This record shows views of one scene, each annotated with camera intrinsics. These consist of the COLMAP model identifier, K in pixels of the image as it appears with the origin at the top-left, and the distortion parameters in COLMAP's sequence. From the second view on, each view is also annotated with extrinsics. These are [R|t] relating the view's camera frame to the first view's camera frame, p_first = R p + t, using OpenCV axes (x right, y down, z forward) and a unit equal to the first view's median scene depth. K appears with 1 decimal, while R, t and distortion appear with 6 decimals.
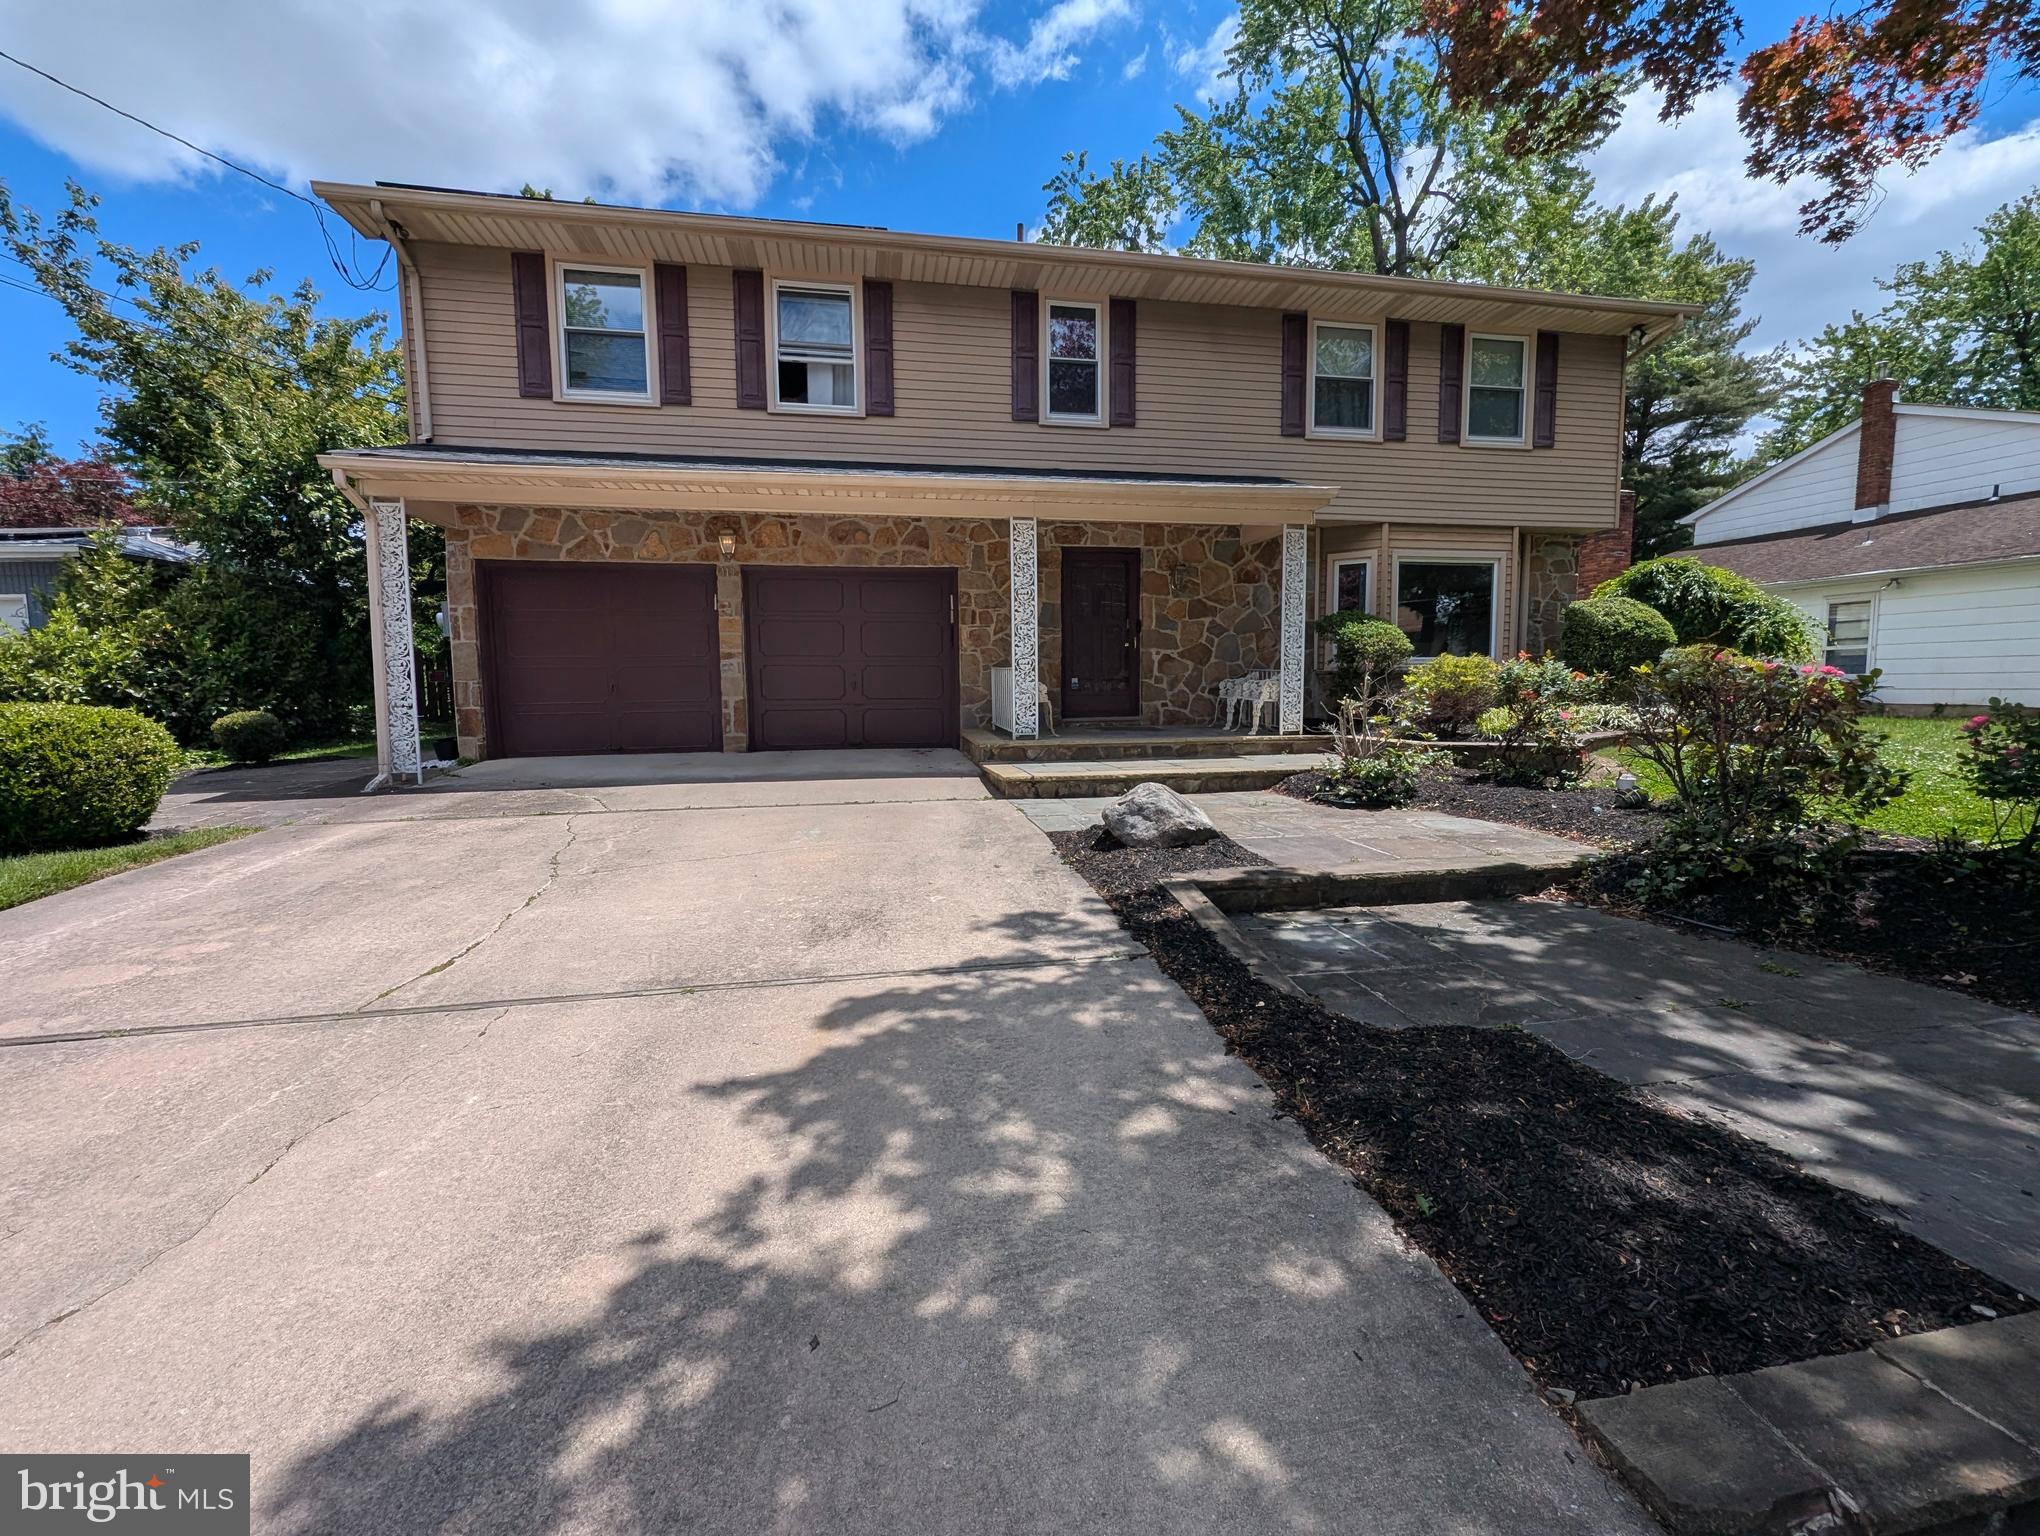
lens RADIAL K [[847.1, 0, 1025.6], [0, 847.1, 759.5], [0, 0, 1]] dist [0.001822, -0.000103]
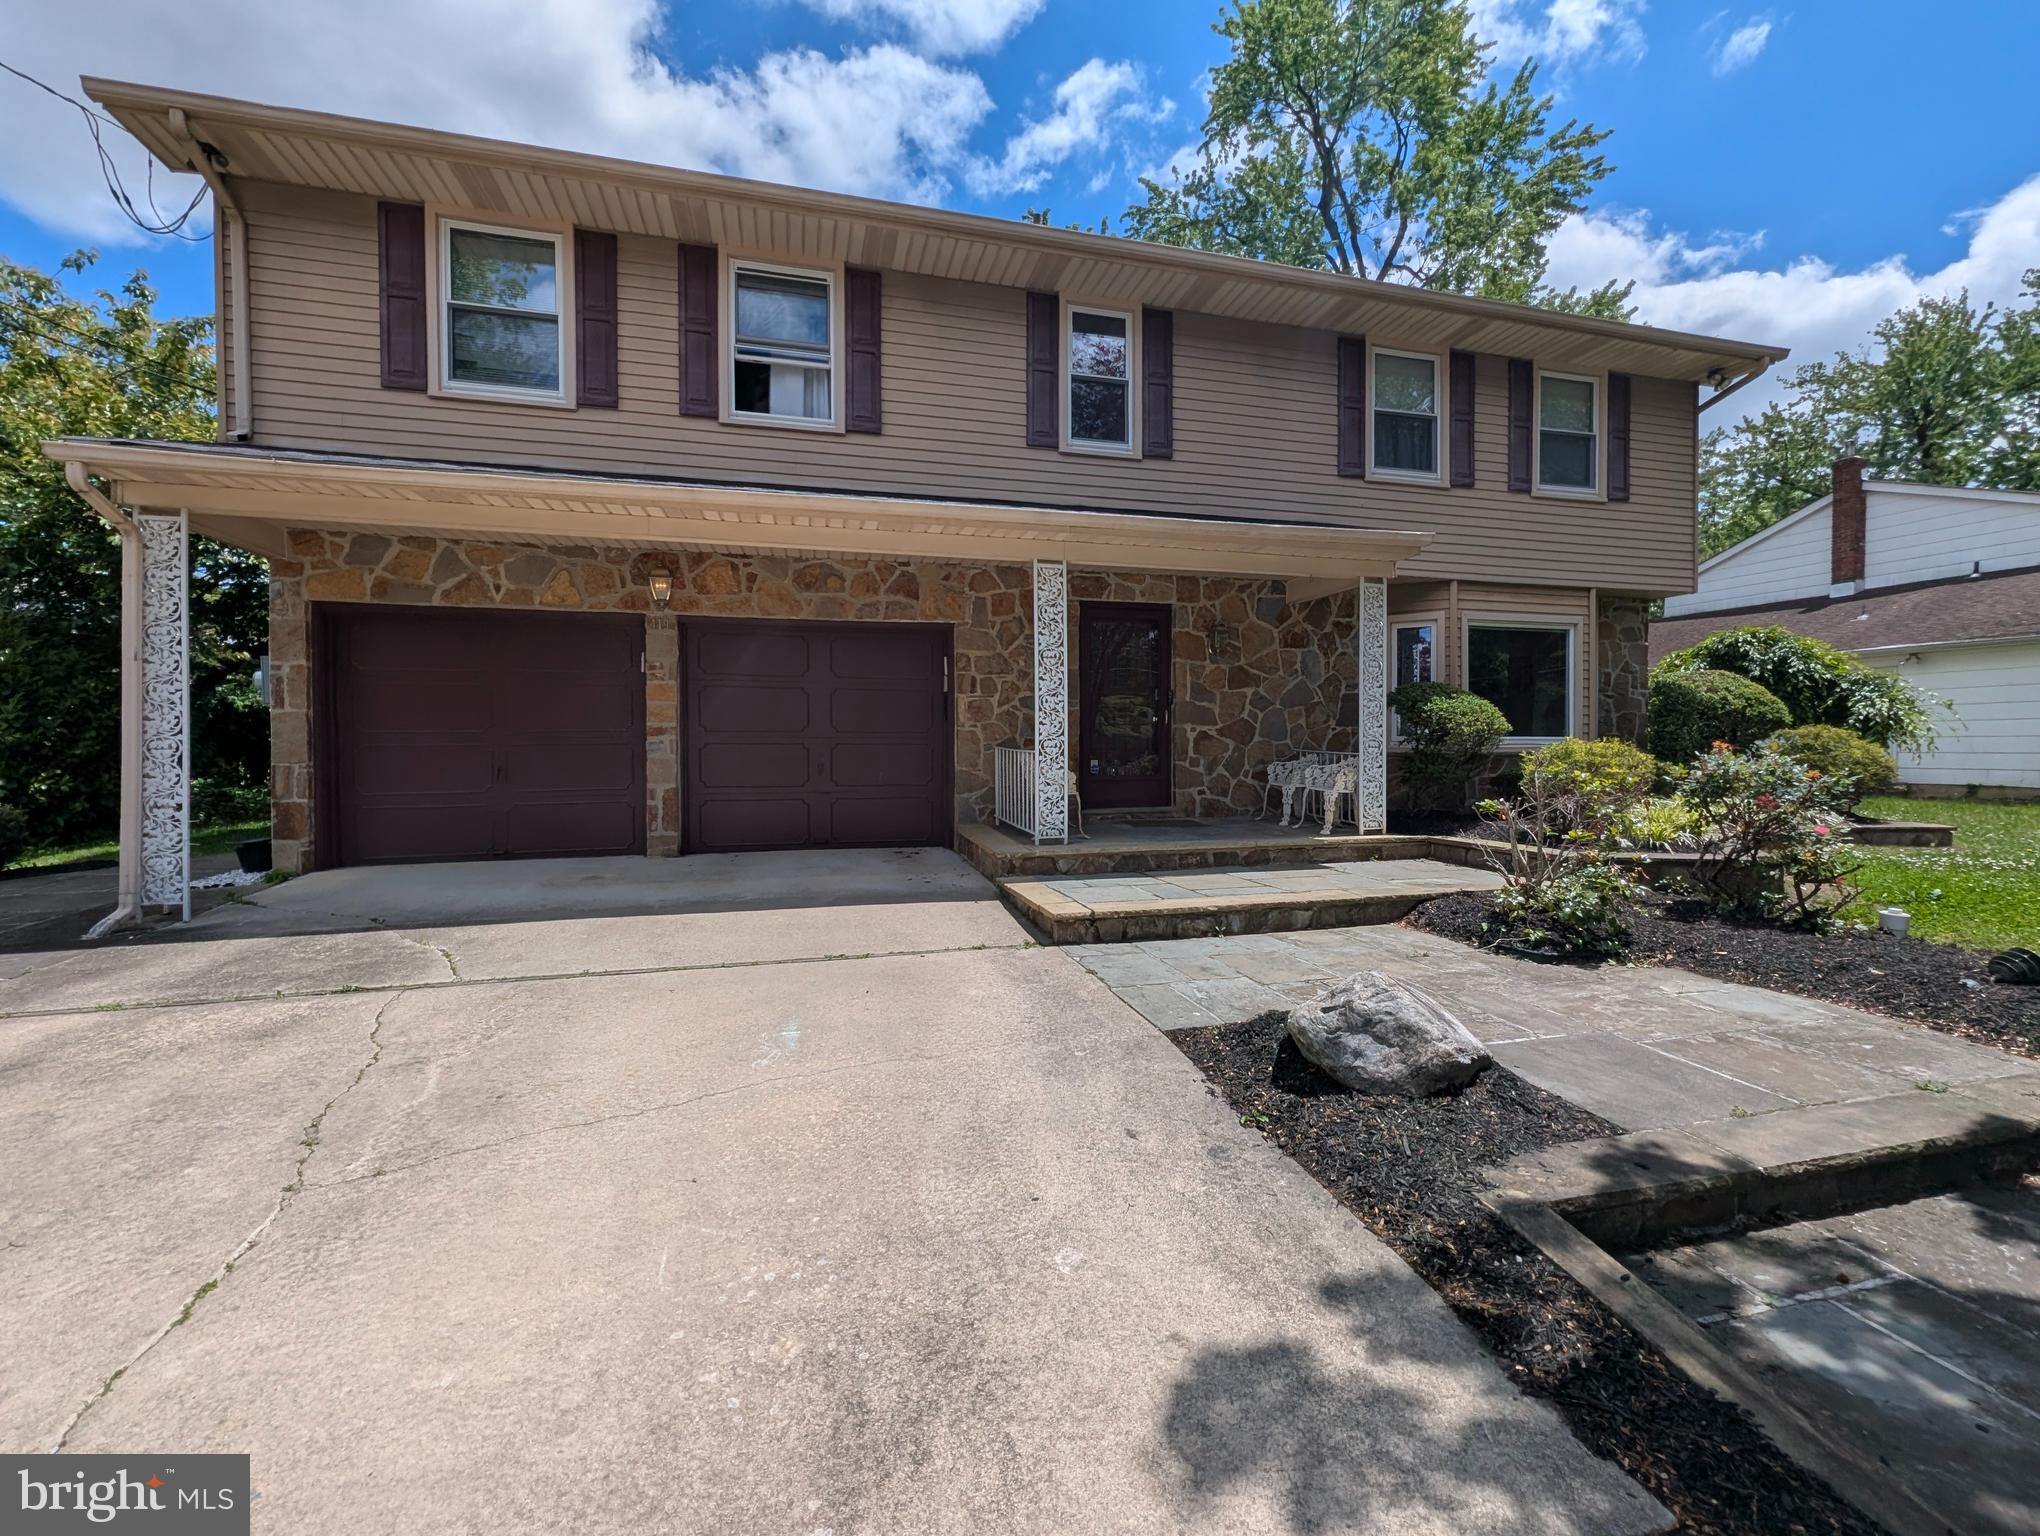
lens RADIAL K [[847.1, 0, 1025.6], [0, 847.1, 759.5], [0, 0, 1]] dist [0.001822, -0.000103]
pose [[0.997350, 0.004802, 0.072588, -0.073573], [0.000458, 0.997384, -0.072280, -0.041281], [-0.072745, 0.072122, 0.994739, 0.212987]]
